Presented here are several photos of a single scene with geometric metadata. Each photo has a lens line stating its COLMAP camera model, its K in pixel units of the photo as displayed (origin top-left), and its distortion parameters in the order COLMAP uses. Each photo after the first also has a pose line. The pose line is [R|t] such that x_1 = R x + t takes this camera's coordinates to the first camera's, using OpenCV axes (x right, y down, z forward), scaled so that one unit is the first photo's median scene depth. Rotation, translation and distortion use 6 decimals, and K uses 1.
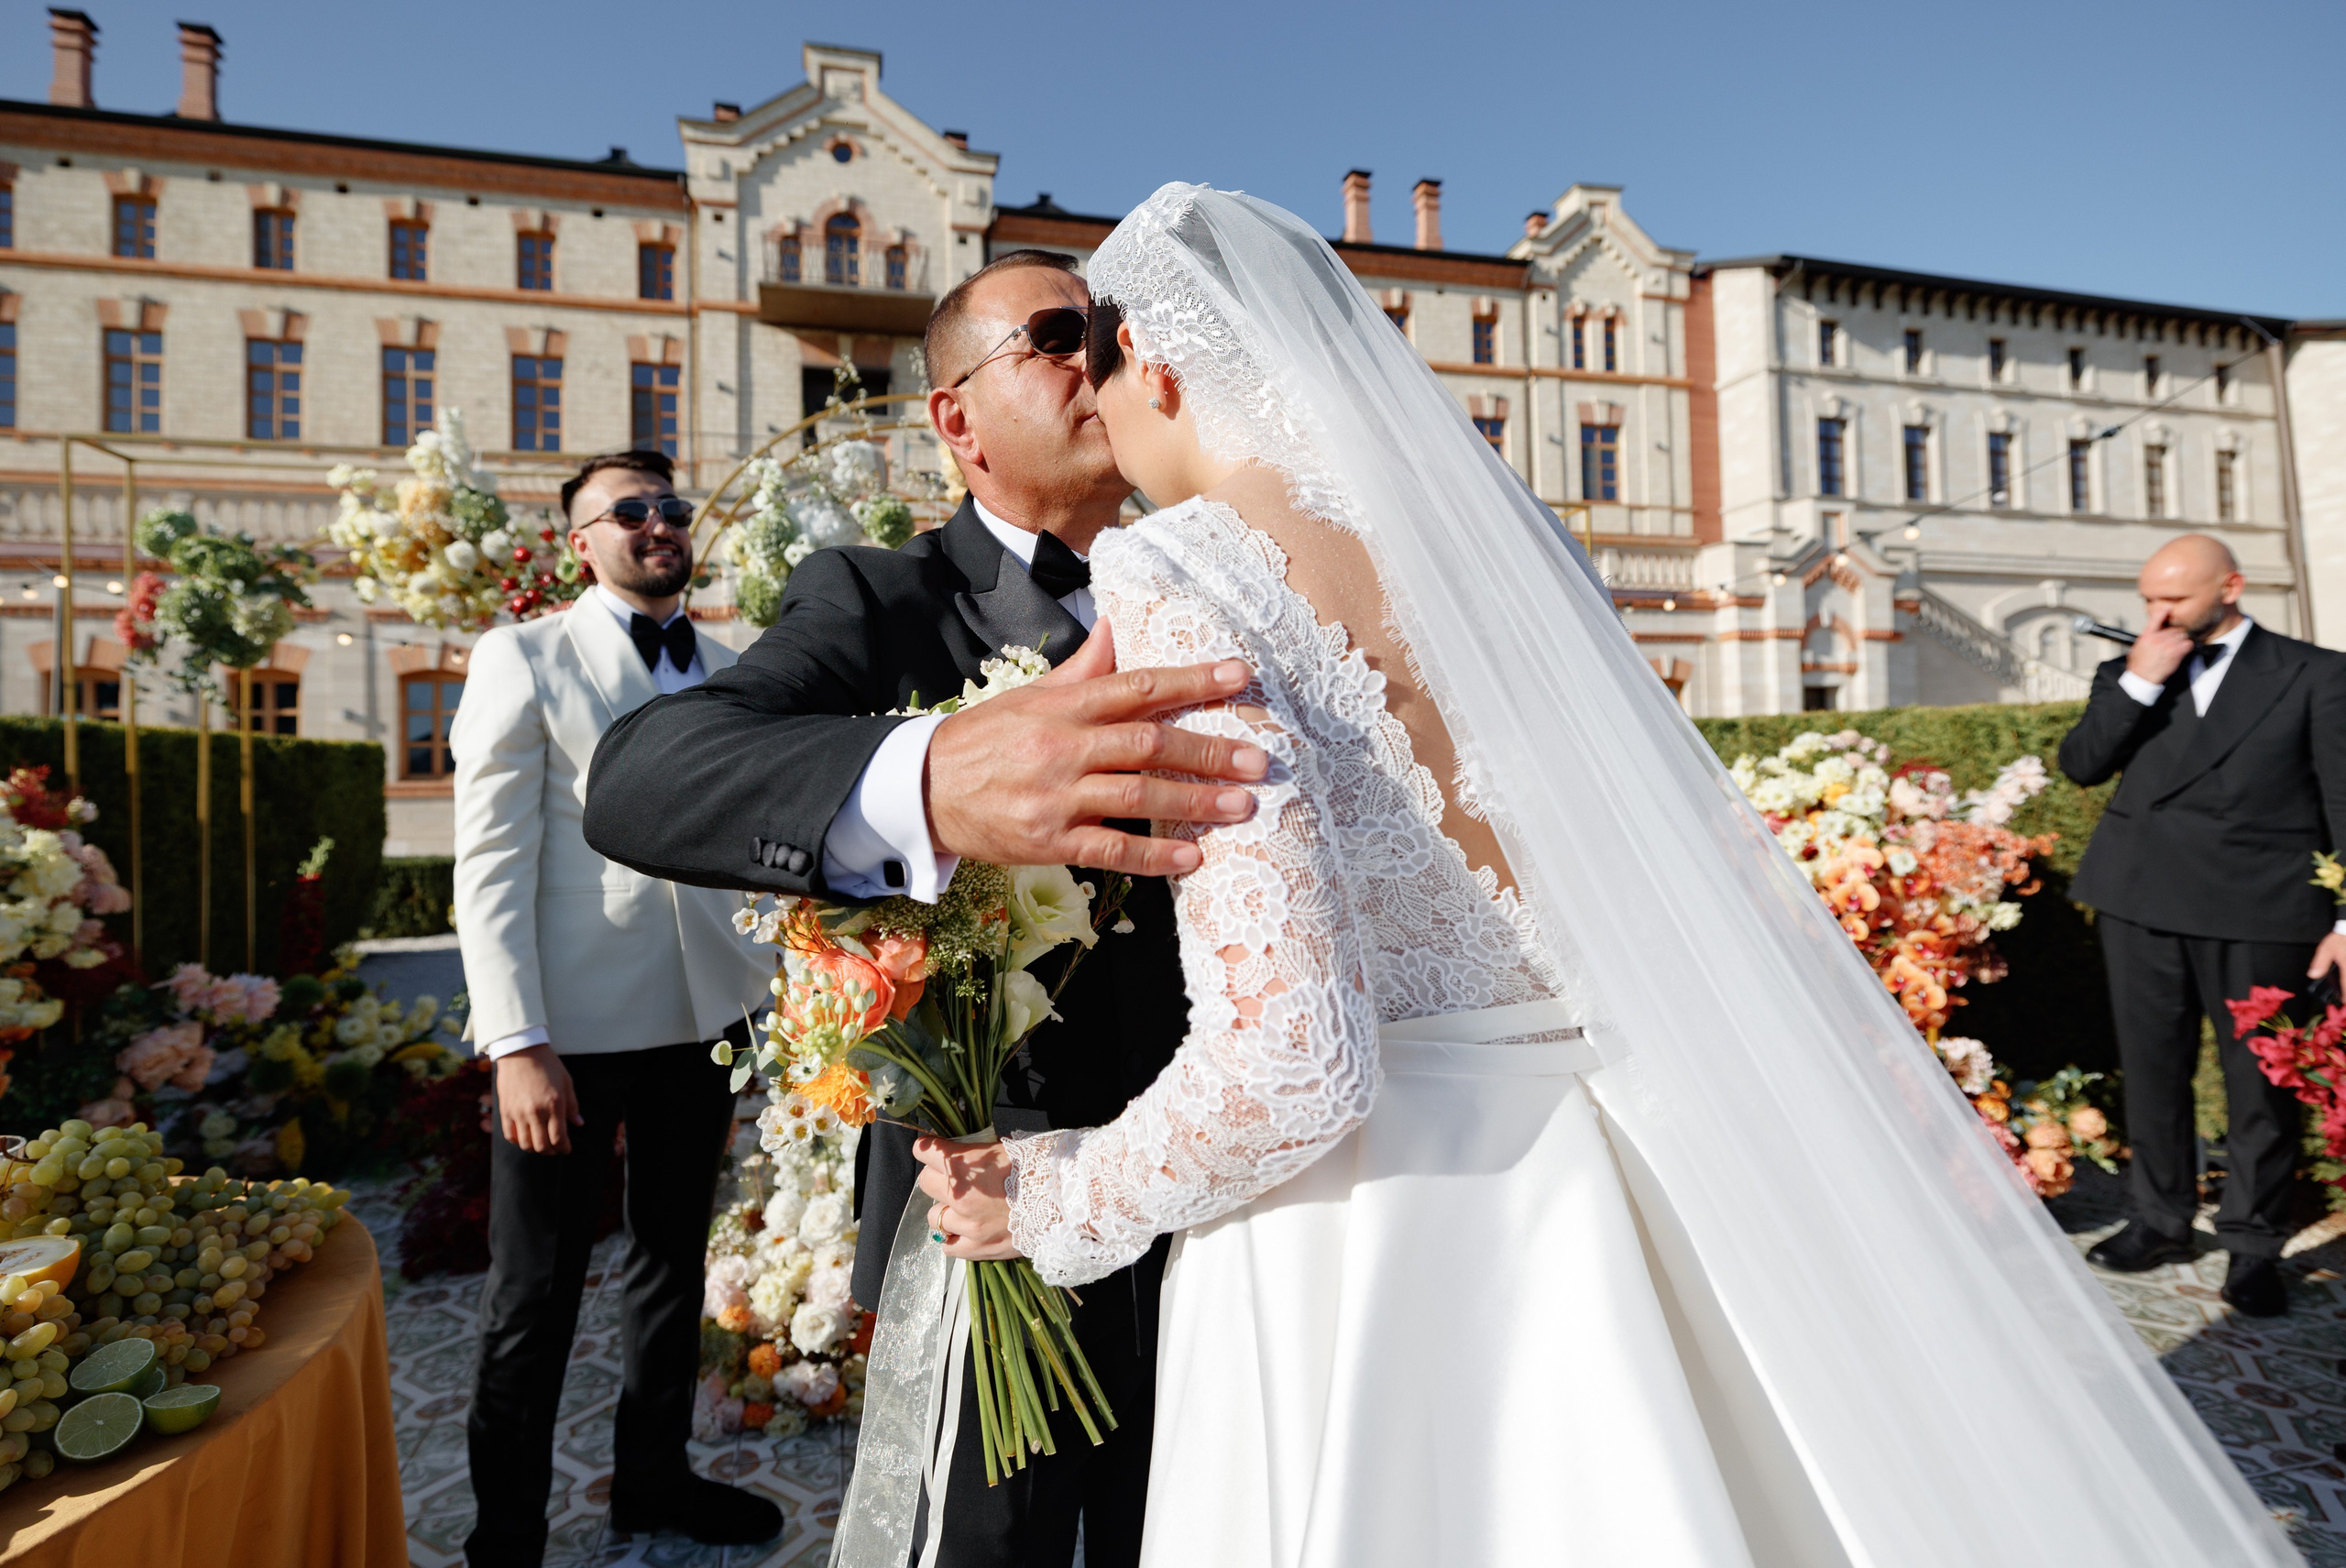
lens RADIAL K [[1195.0, 0, 1141.2], [0, 1195.0, 758.8], [0, 0, 1]] dist [-0.002150, 0.000396]
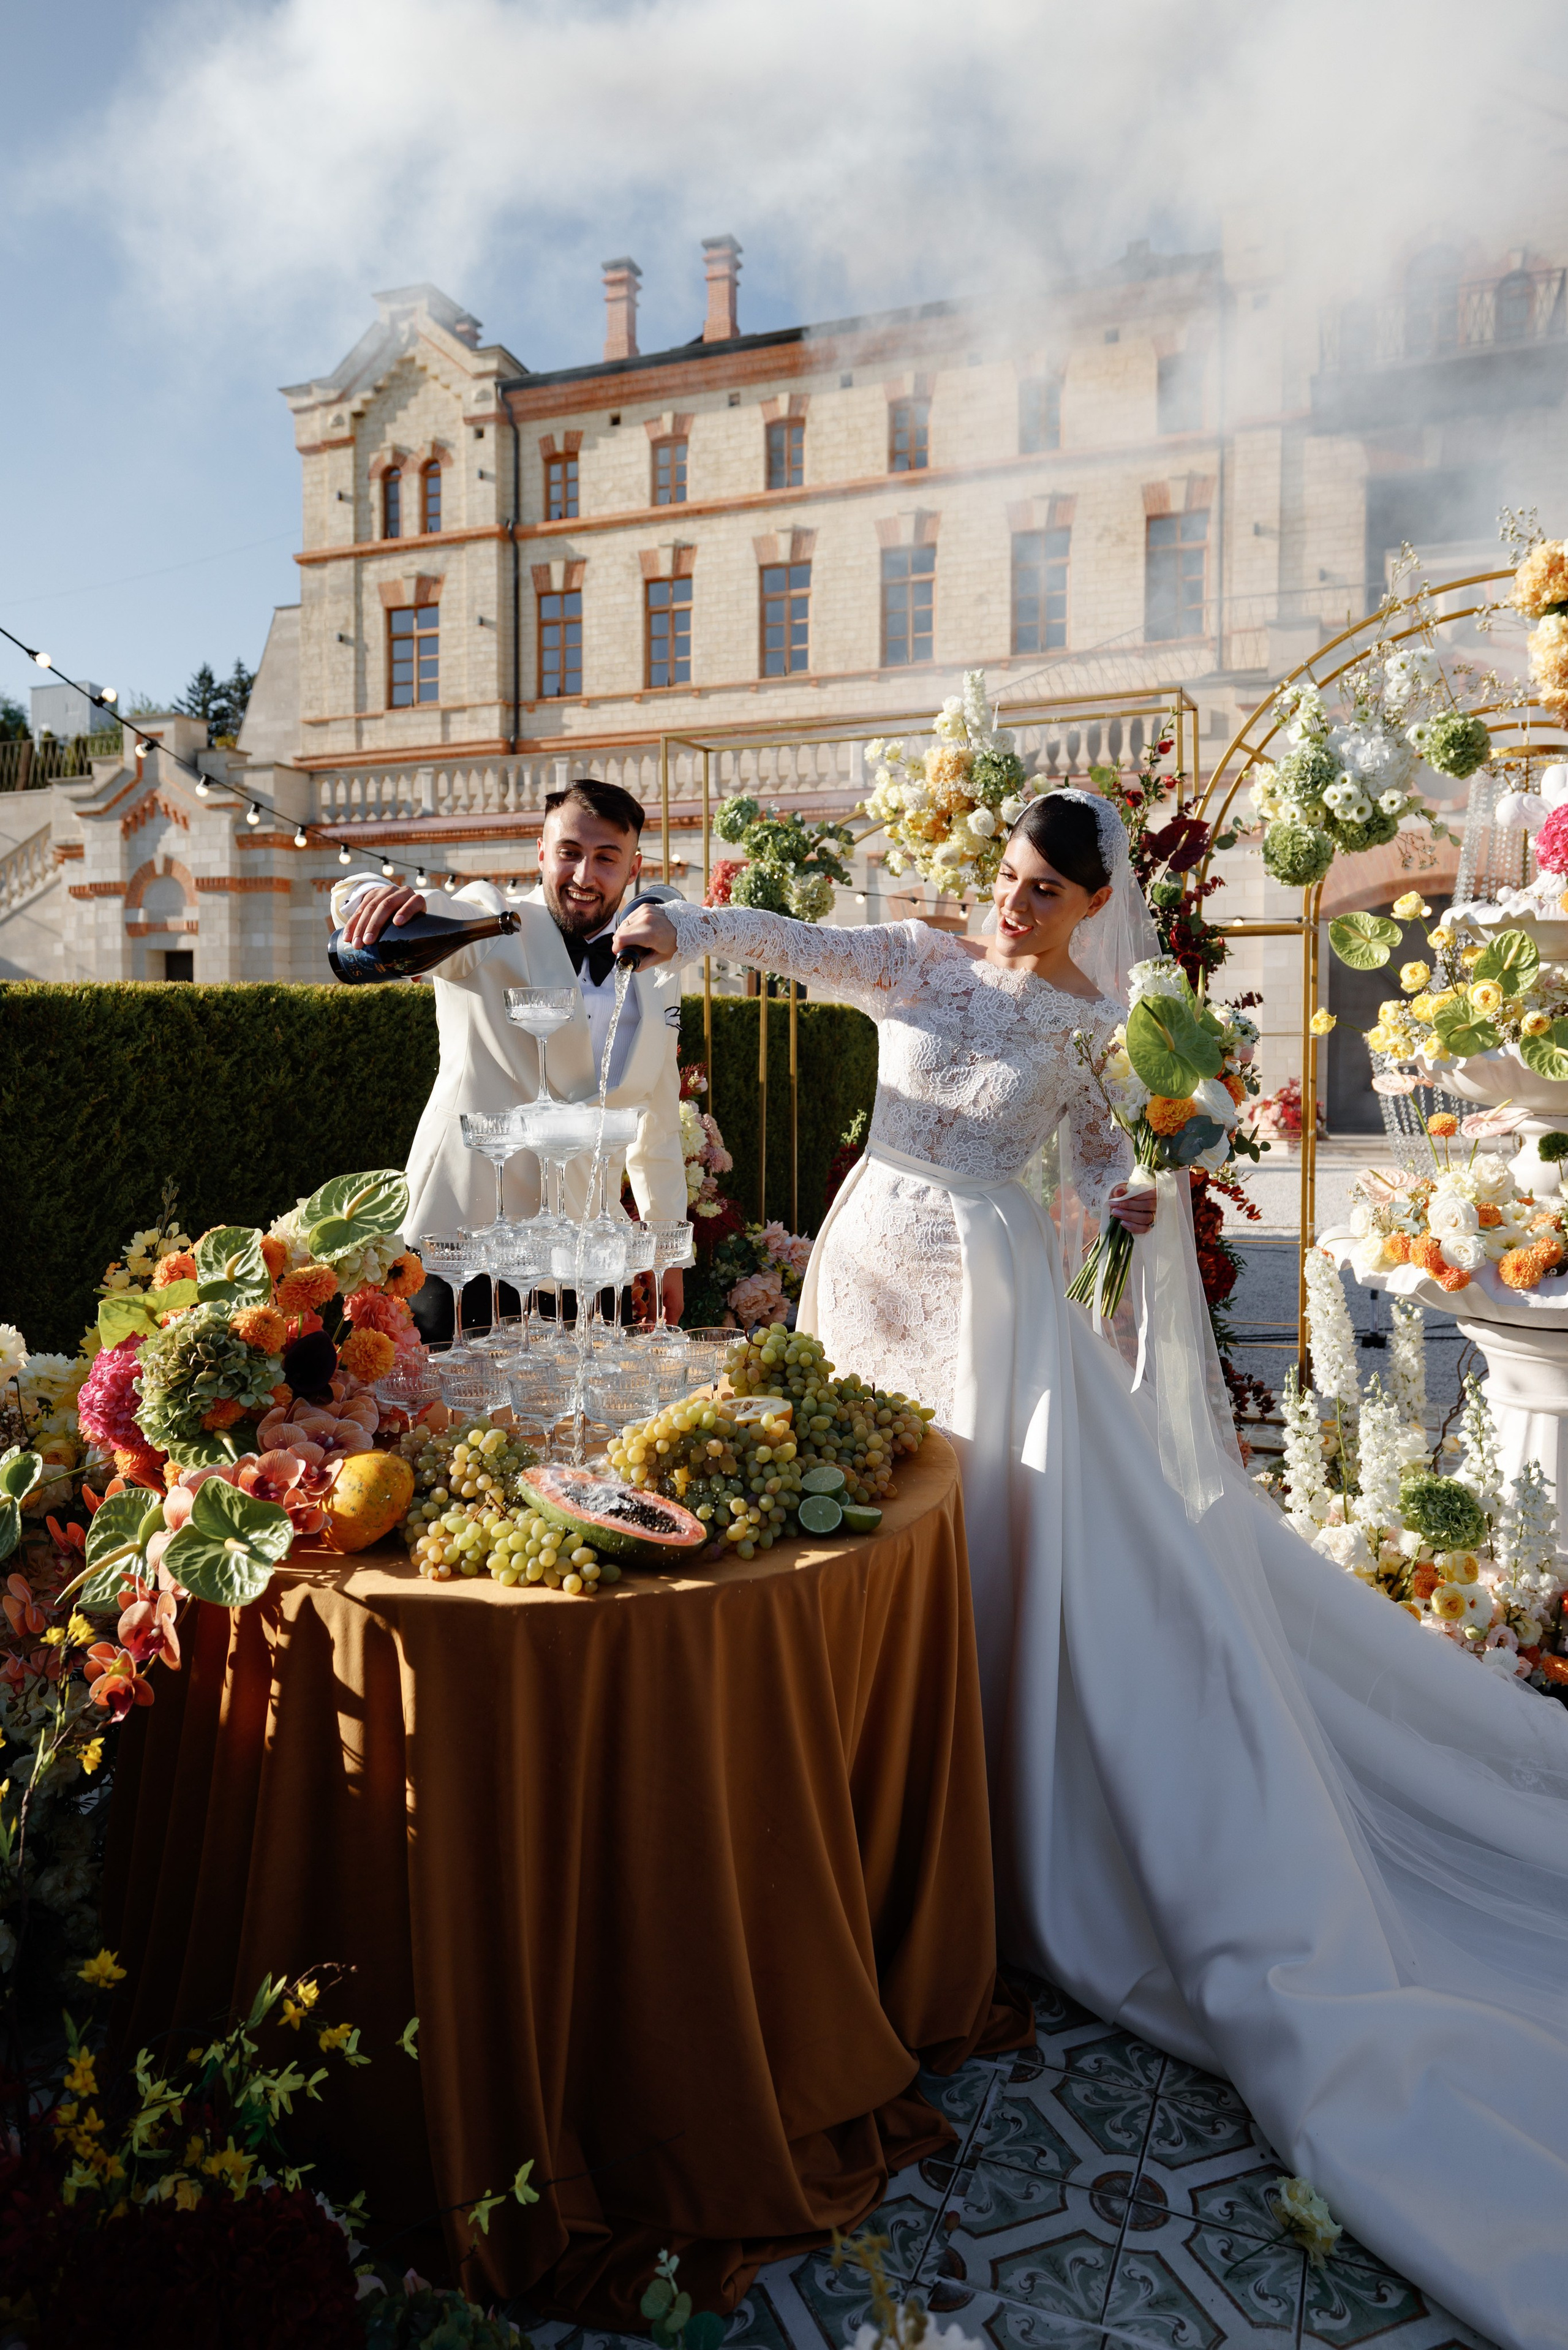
lens RADIAL K [[1583.6, 0, 751.5], [0, 1583.6, 1116.7], [0, 0, 1]] dist [0.001654, -0.000867]
pose [[0.801090, 0.042461, -0.597036, 0.010828], [-0.002597, 0.997718, 0.067473, -0.003819], [0.598539, -0.052501, 0.799372, -0.028375]]
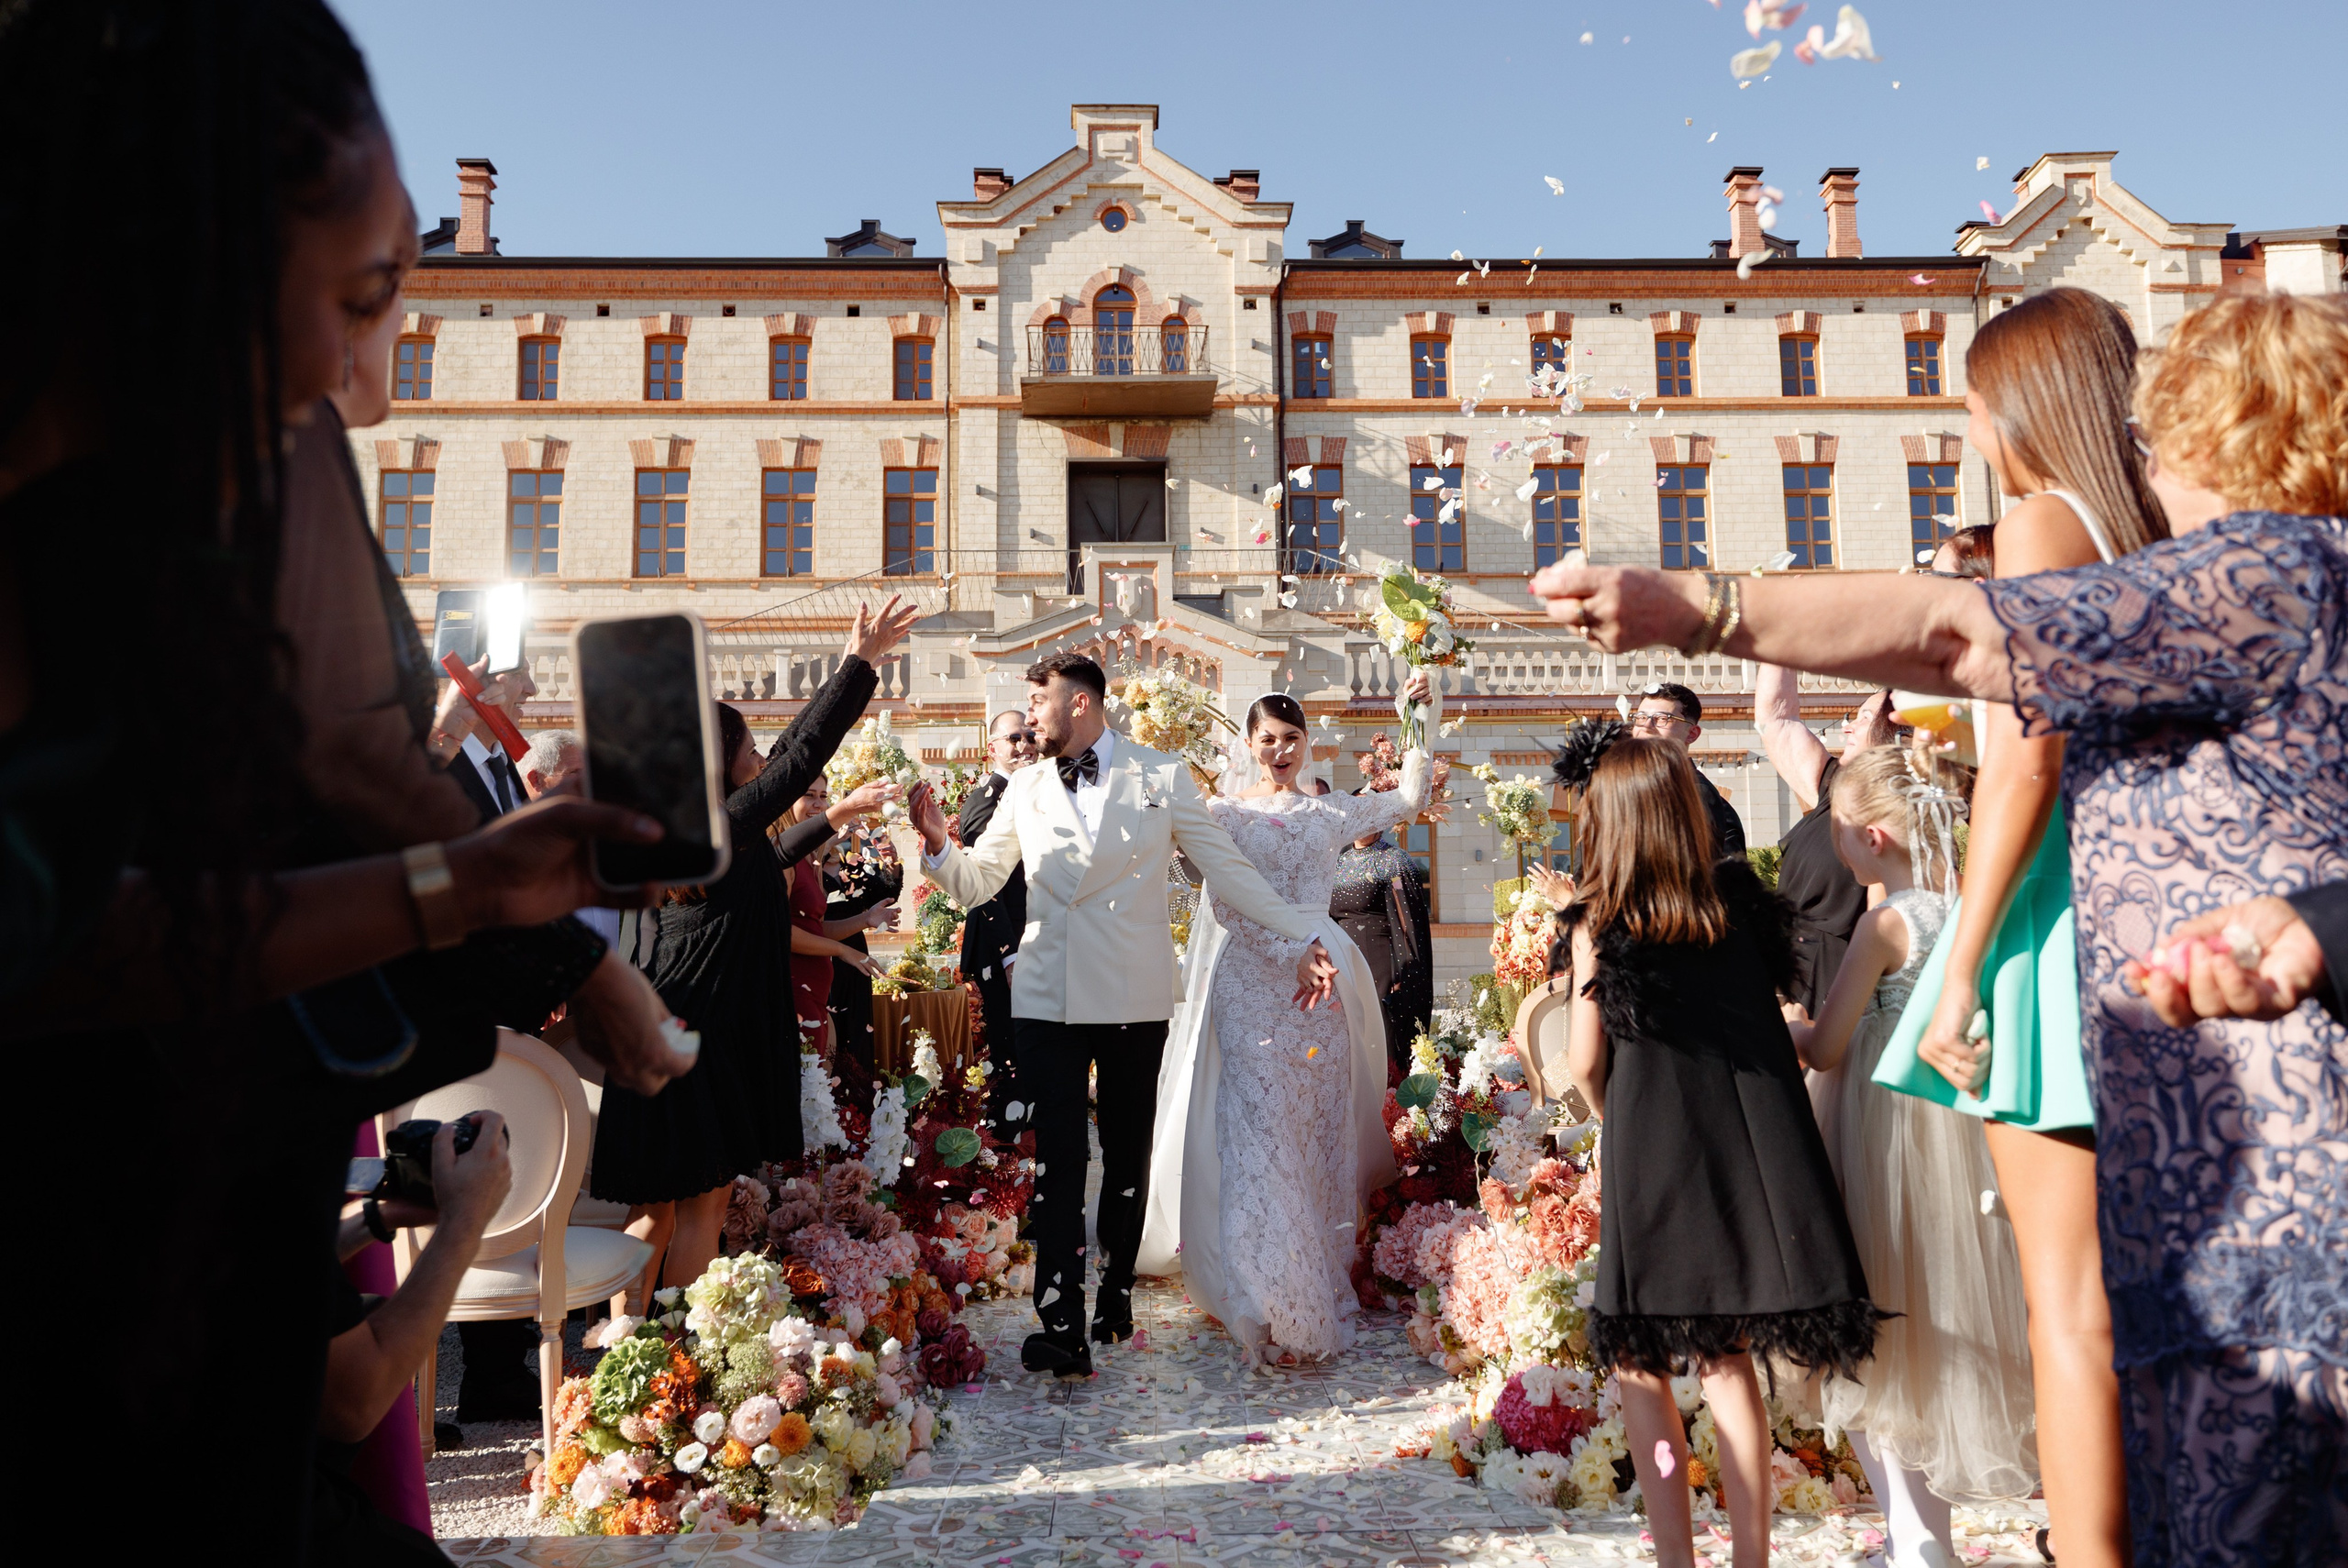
lens RADIAL K [[1935.7, 0, 1200.1], [0, 1935.7, 708.7], [0, 0, 1]] dist [0.010762, -0.004581]
pose [[0.977926, -0.024738, -0.207483, 0.110757], [0.001597, 0.993823, -0.110964, 0.011000], [0.208947, 0.108183, 0.971925, -0.374717]]
